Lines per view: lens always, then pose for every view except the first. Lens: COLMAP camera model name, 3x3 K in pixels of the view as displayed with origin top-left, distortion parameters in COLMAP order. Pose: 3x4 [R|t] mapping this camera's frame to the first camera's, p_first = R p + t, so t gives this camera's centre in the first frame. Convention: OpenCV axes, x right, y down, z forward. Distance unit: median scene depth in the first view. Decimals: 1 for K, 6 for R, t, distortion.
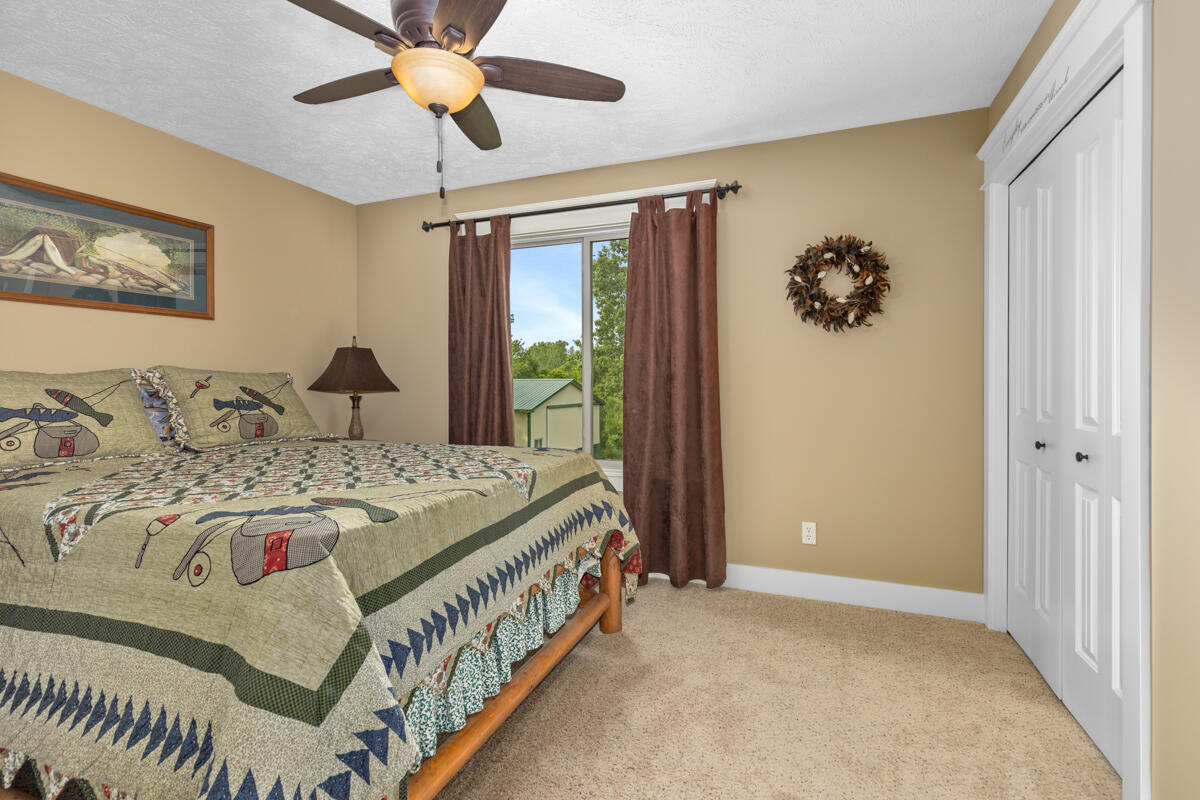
lens RADIAL K [[540.0, 0, 609.2], [0, 540.0, 393.5], [0, 0, 1]] dist [0.001464, -0.000290]
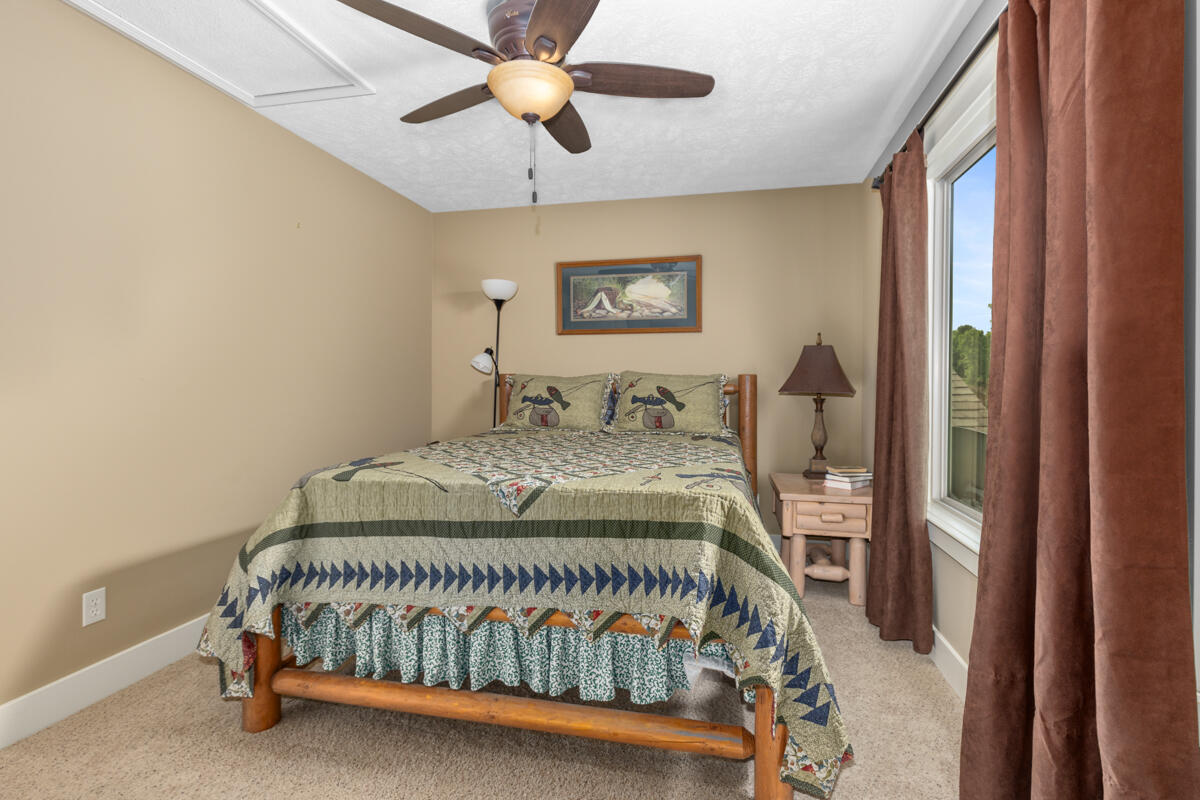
lens RADIAL K [[540.0, 0, 609.4], [0, 540.0, 389.9], [0, 0, 1]] dist [0.001464, -0.000290]
pose [[0.162881, 0.016504, -0.986508, 0.552900], [-0.024388, 0.999622, 0.012697, -0.018352], [0.986344, 0.021991, 0.163222, 0.735827]]
